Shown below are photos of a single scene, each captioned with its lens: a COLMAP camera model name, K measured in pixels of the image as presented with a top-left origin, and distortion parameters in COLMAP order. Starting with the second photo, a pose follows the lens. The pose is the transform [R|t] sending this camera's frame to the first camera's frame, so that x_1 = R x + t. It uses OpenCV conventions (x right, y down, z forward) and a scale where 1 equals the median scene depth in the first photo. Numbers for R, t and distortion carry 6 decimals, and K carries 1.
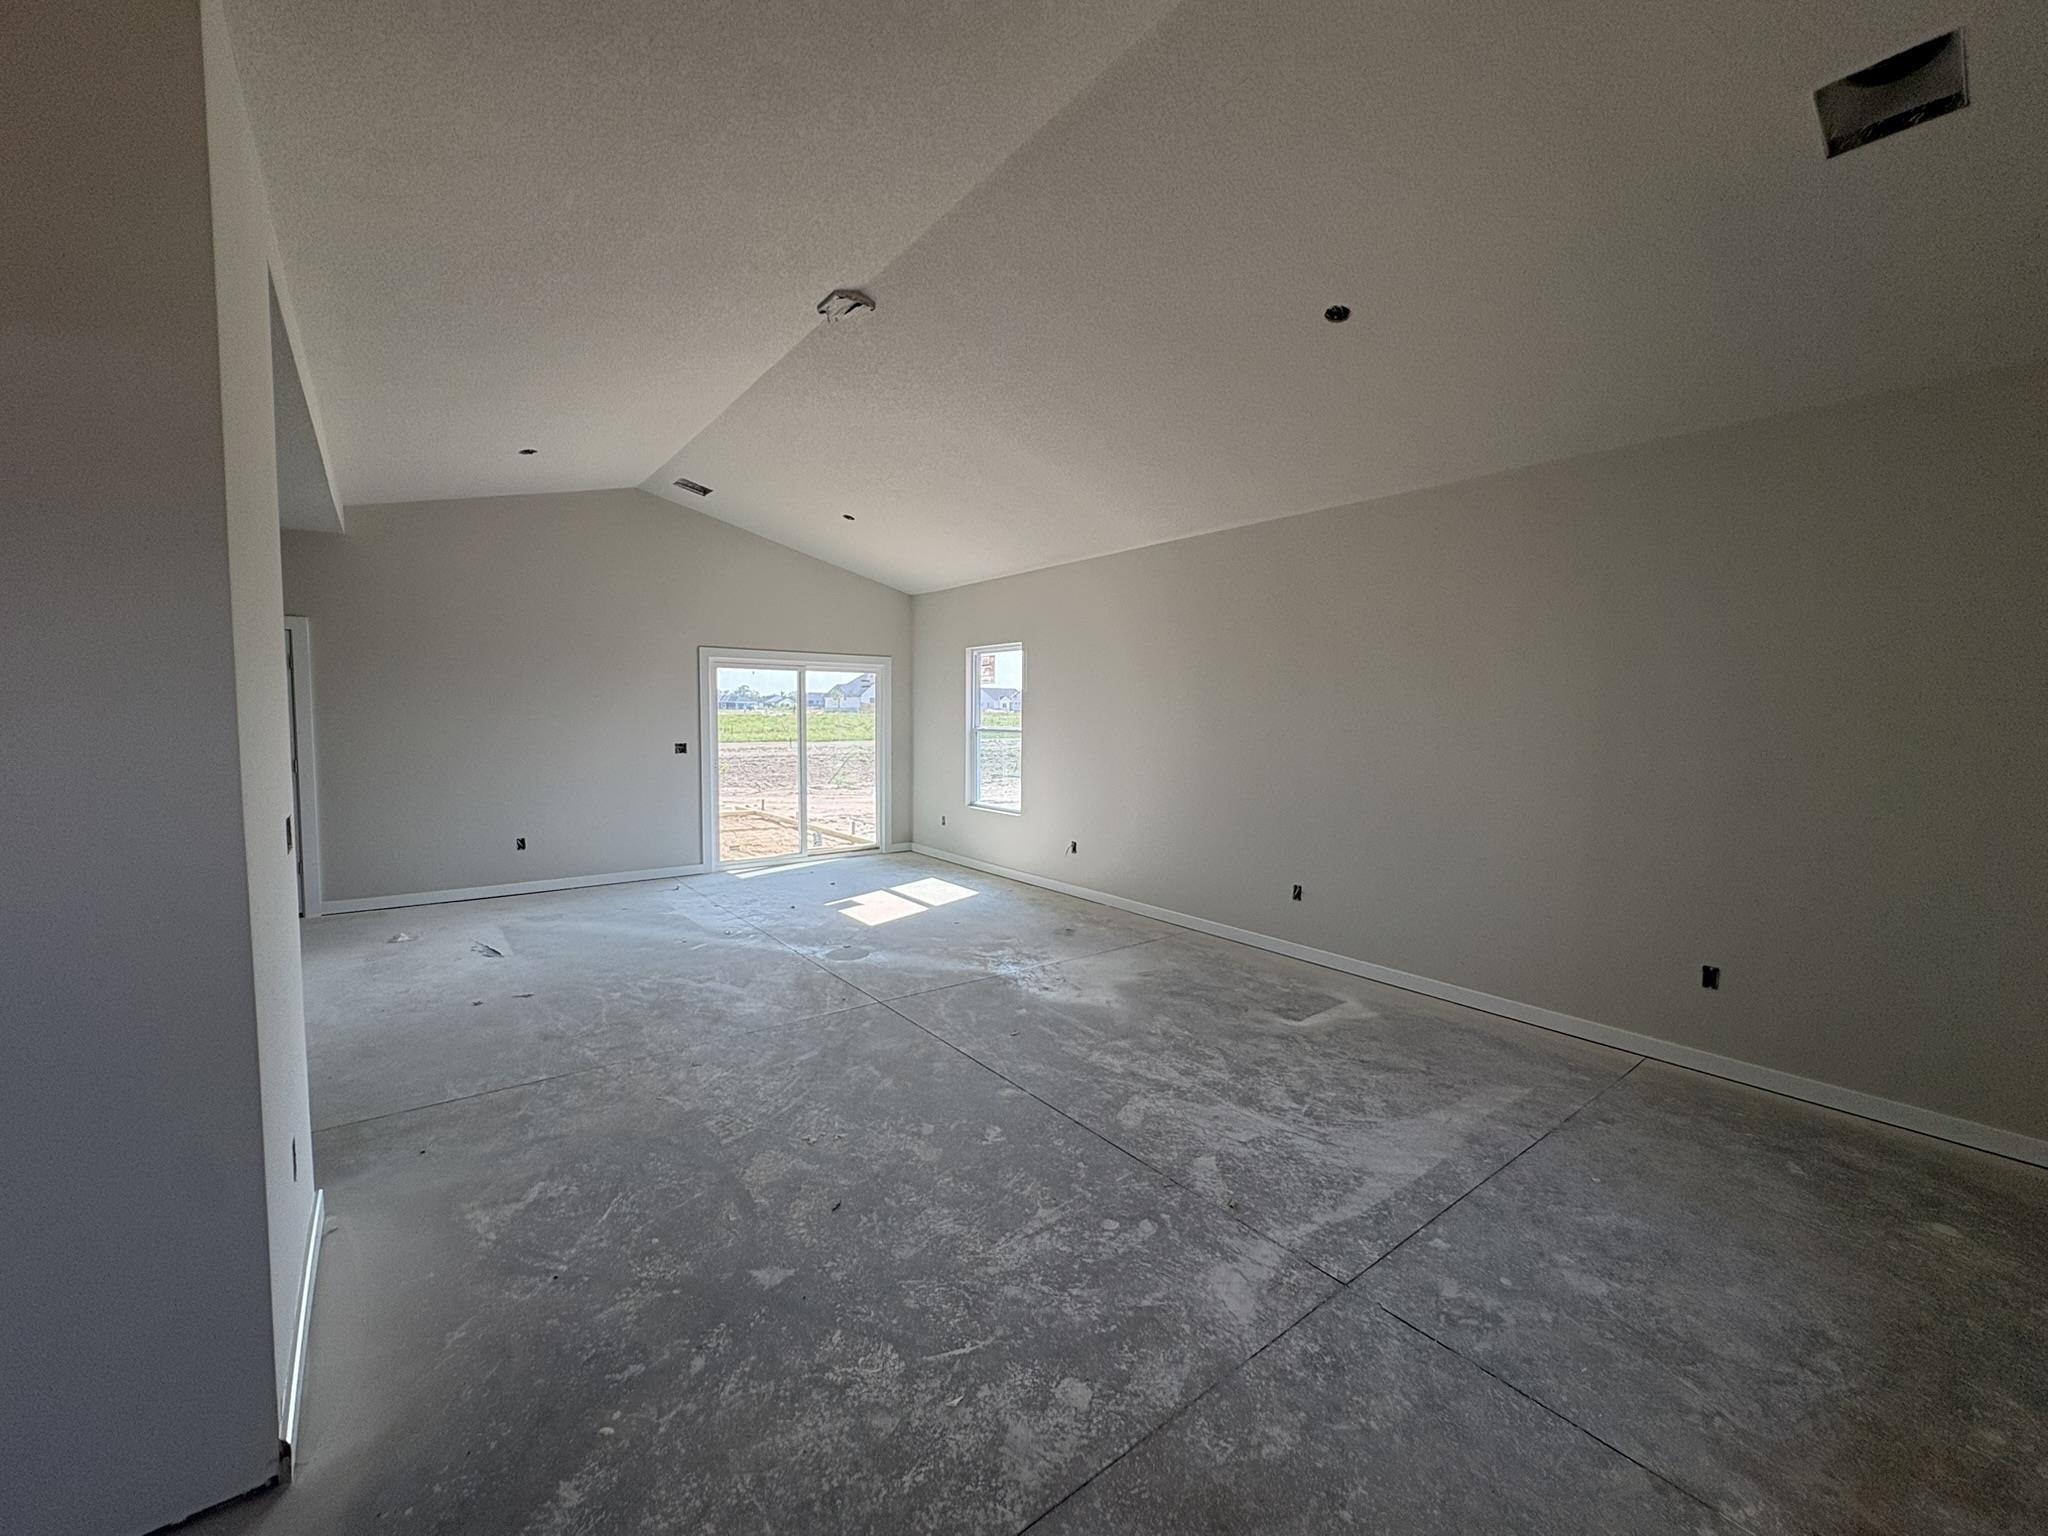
lens RADIAL K [[813.4, 0, 1024.7], [0, 813.4, 776.6], [0, 0, 1]] dist [0.002286, -0.000158]
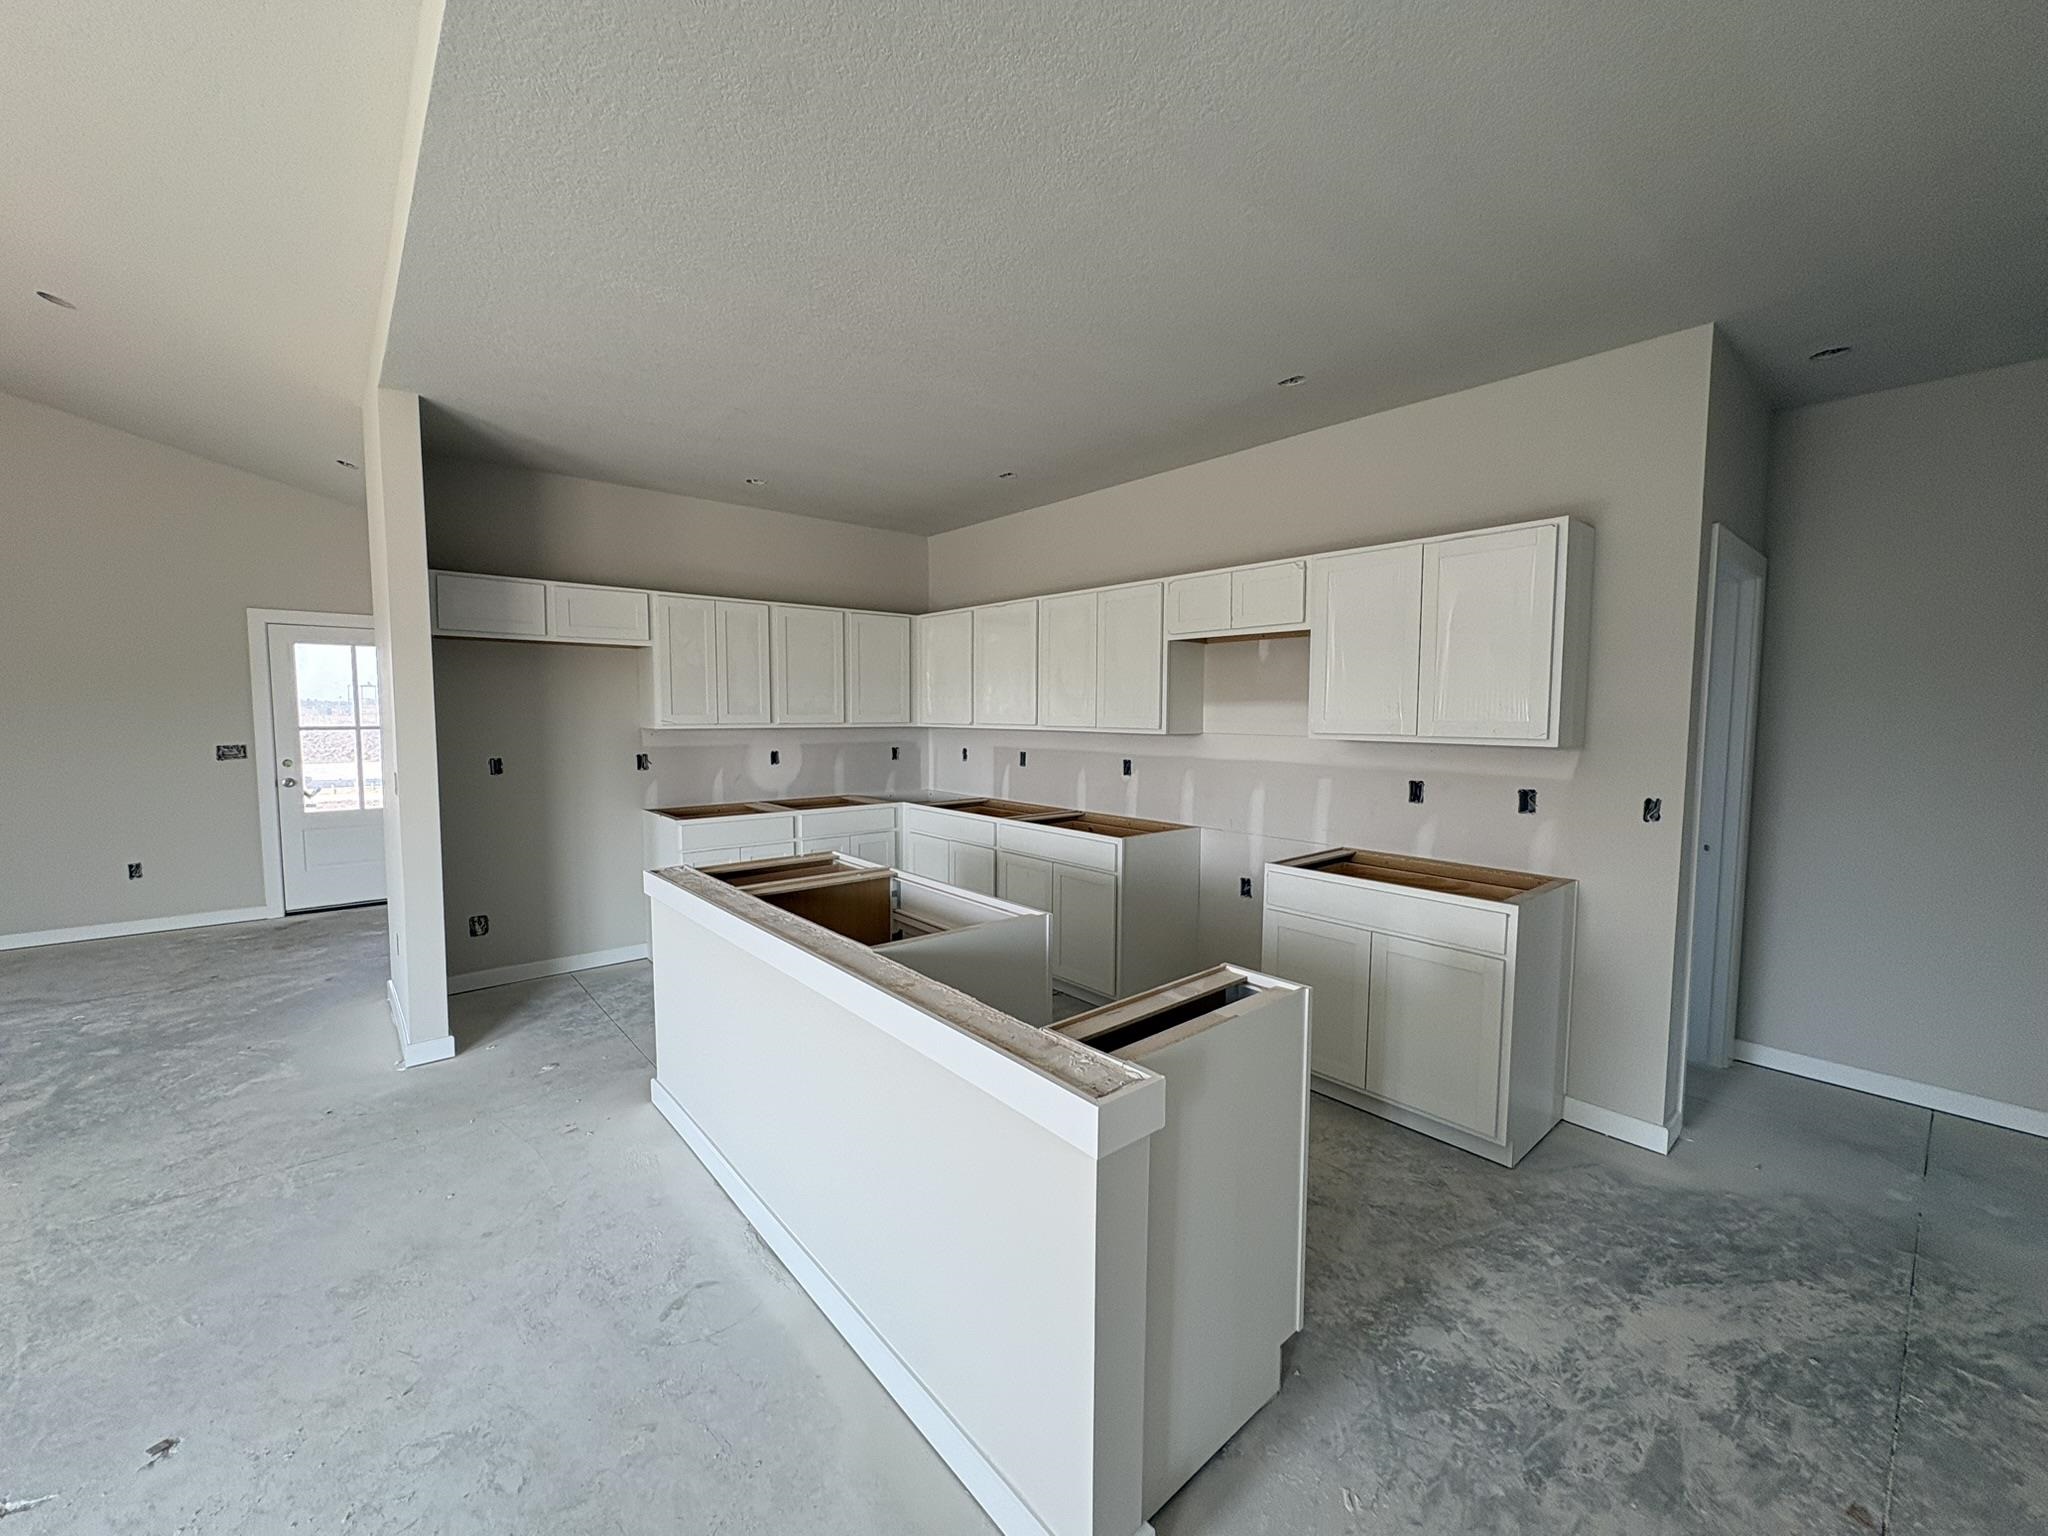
lens RADIAL K [[813.4, 0, 1020.7], [0, 813.4, 767.1], [0, 0, 1]] dist [0.002286, -0.000158]
pose [[-0.998660, -0.013702, -0.049896, -1.276892], [-0.020938, 0.988838, 0.147517, -0.135742], [0.047318, 0.148364, -0.987800, 1.637107]]
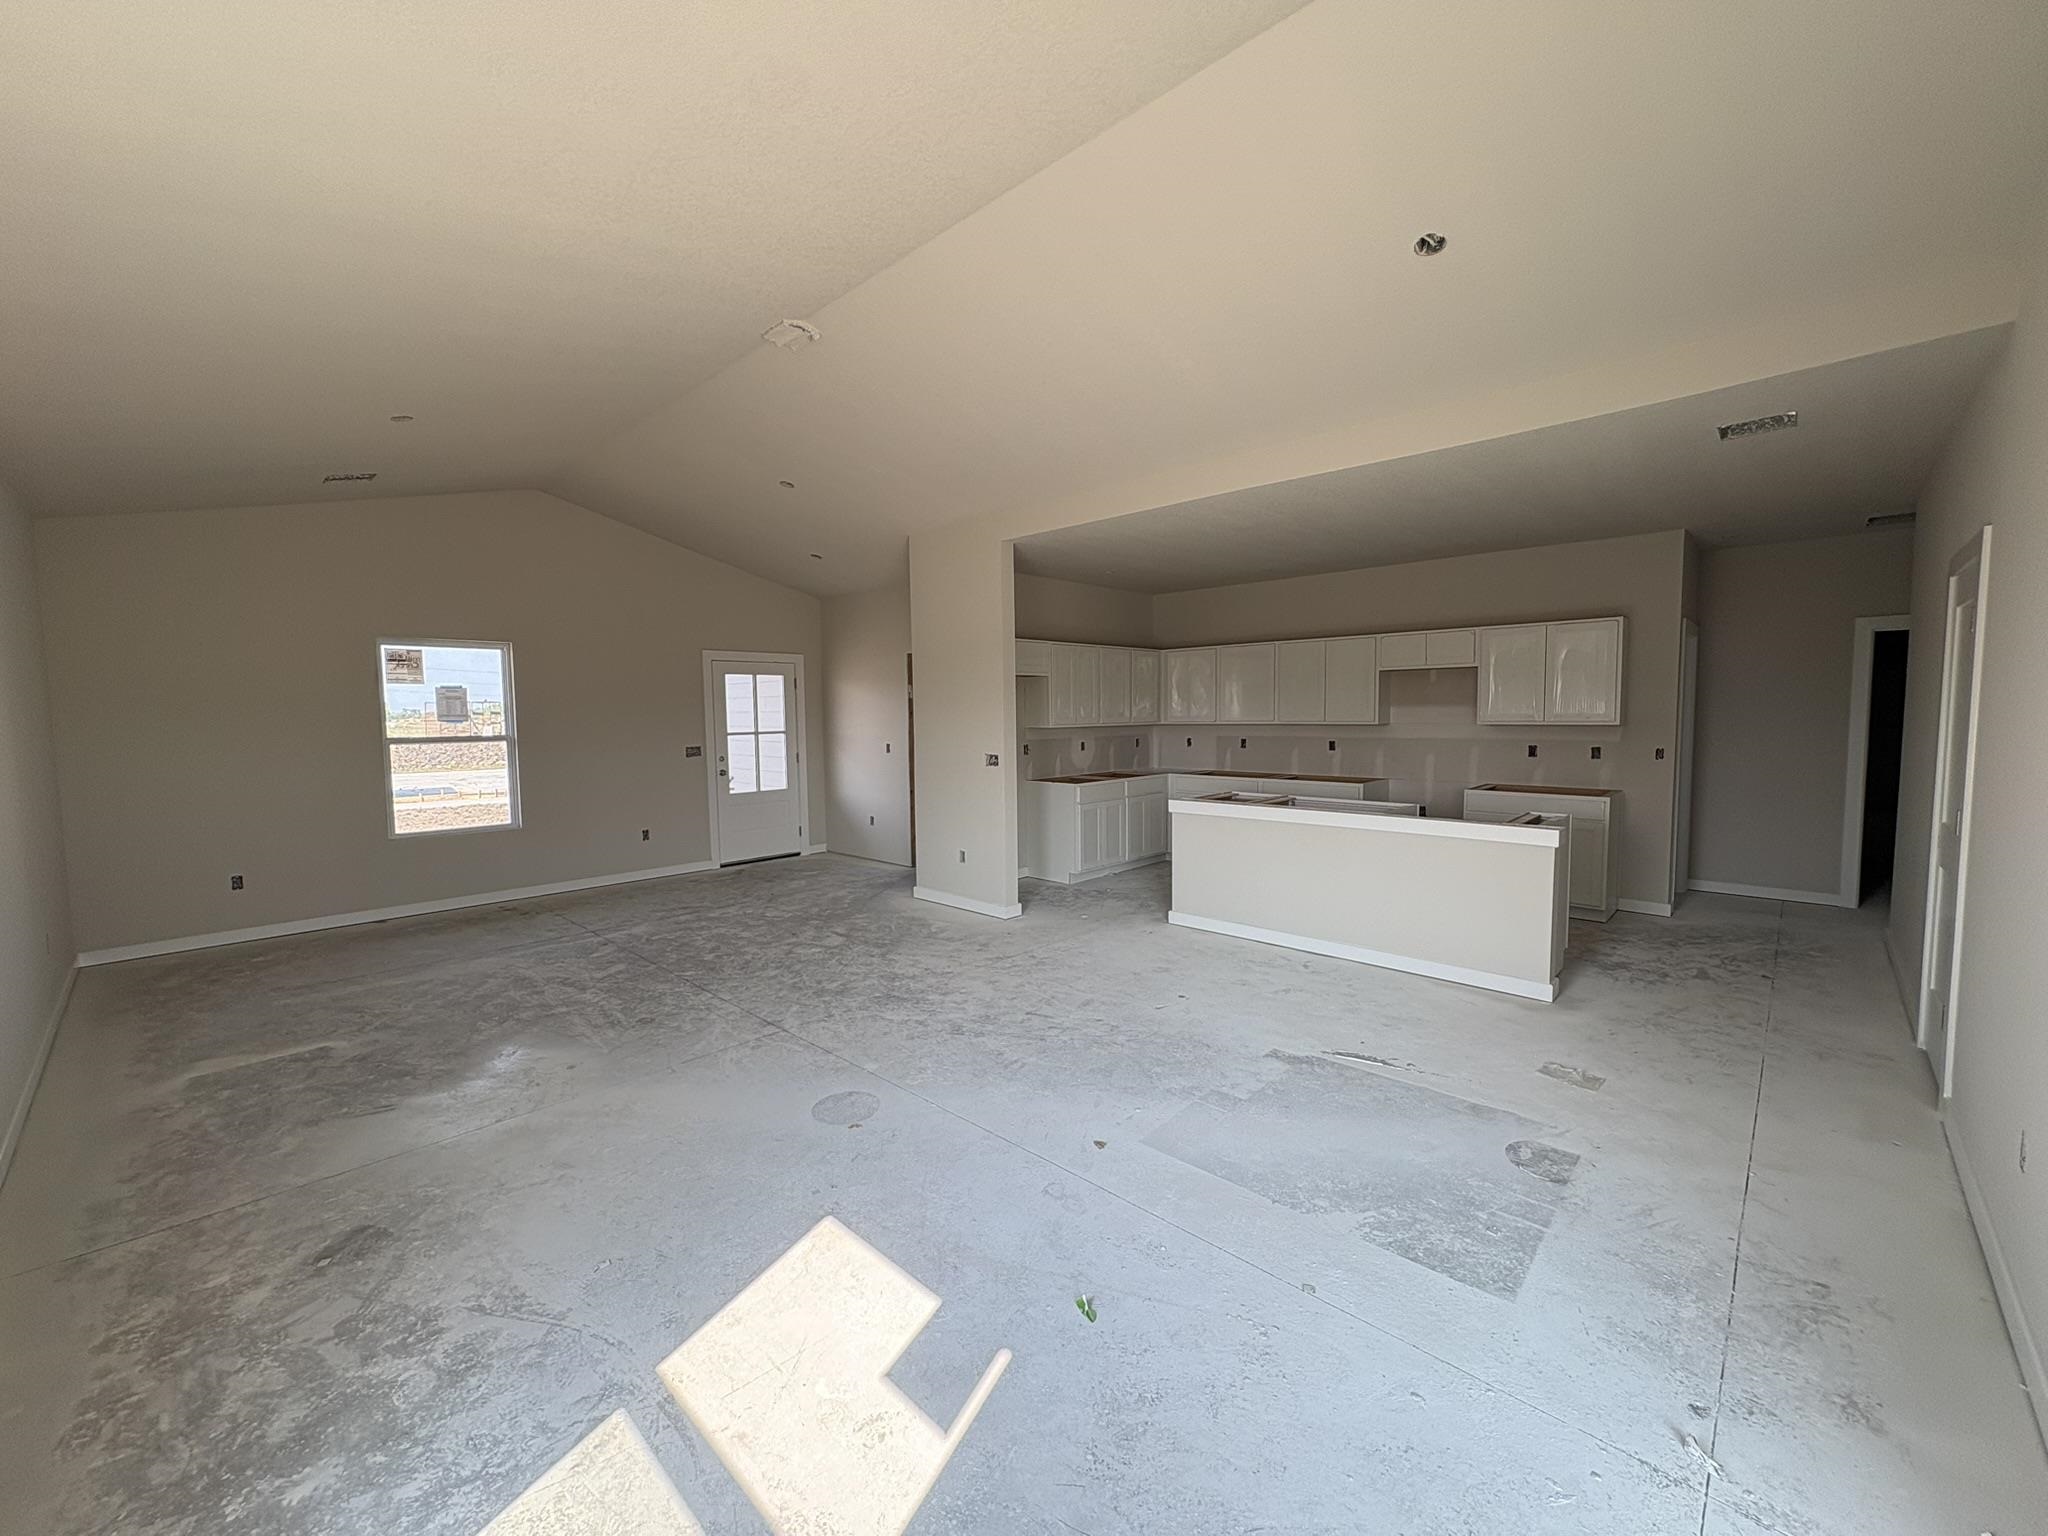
lens RADIAL K [[813.4, 0, 1021.5], [0, 813.4, 766.3], [0, 0, 1]] dist [0.002286, -0.000158]
pose [[-0.989249, 0.011039, -0.145821, -0.383983], [-0.010243, 0.989467, 0.144396, -0.193421], [0.145879, 0.144337, -0.978717, 2.342630]]
